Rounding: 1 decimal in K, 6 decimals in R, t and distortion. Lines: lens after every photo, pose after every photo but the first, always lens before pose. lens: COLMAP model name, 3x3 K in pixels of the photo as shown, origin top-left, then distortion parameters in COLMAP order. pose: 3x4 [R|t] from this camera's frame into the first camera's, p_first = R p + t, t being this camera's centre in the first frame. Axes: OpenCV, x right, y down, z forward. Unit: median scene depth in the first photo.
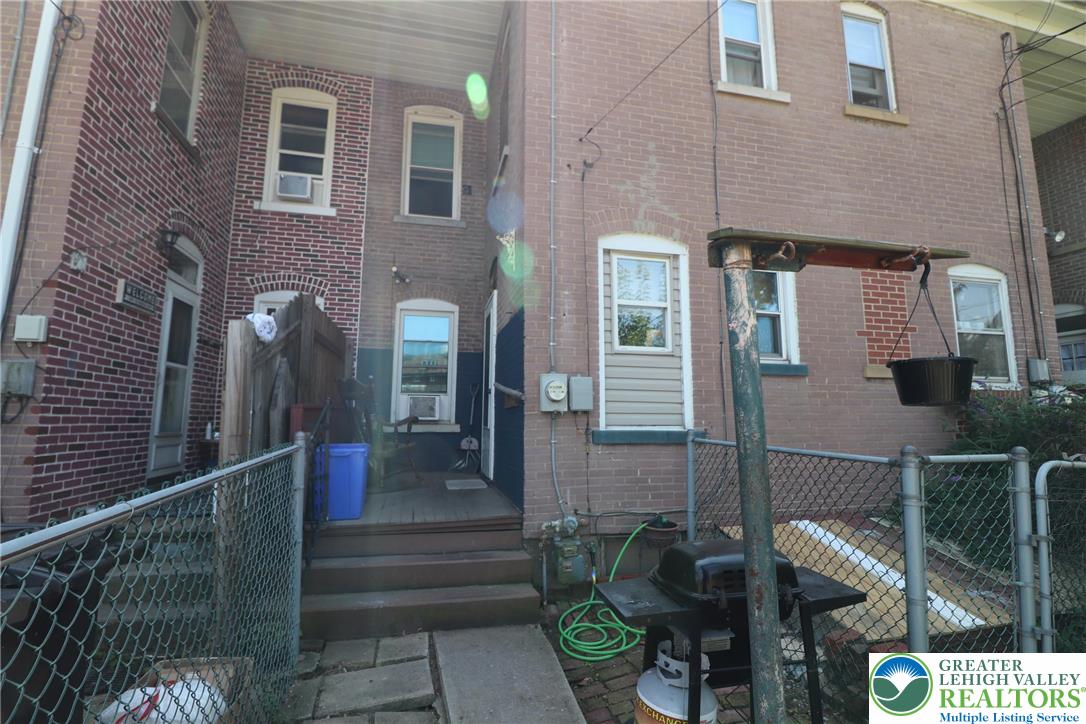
lens RADIAL K [[503.0, 0, 542.6], [0, 503.0, 355.1], [0, 0, 1]] dist [0.002852, -0.016256]
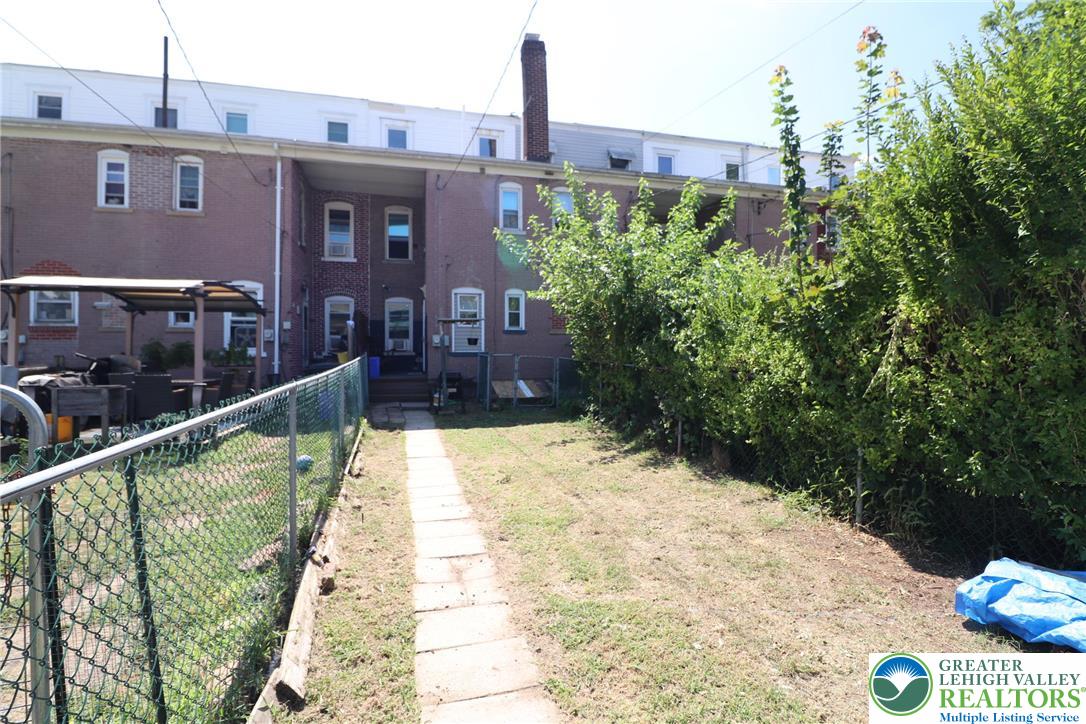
lens RADIAL K [[503.0, 0, 542.6], [0, 503.0, 355.1], [0, 0, 1]] dist [0.002852, -0.016256]
pose [[0.999697, -0.009265, 0.022784, 0.436408], [0.006279, 0.991782, 0.127786, -0.167942], [-0.023780, -0.127604, 0.991540, -1.553774]]
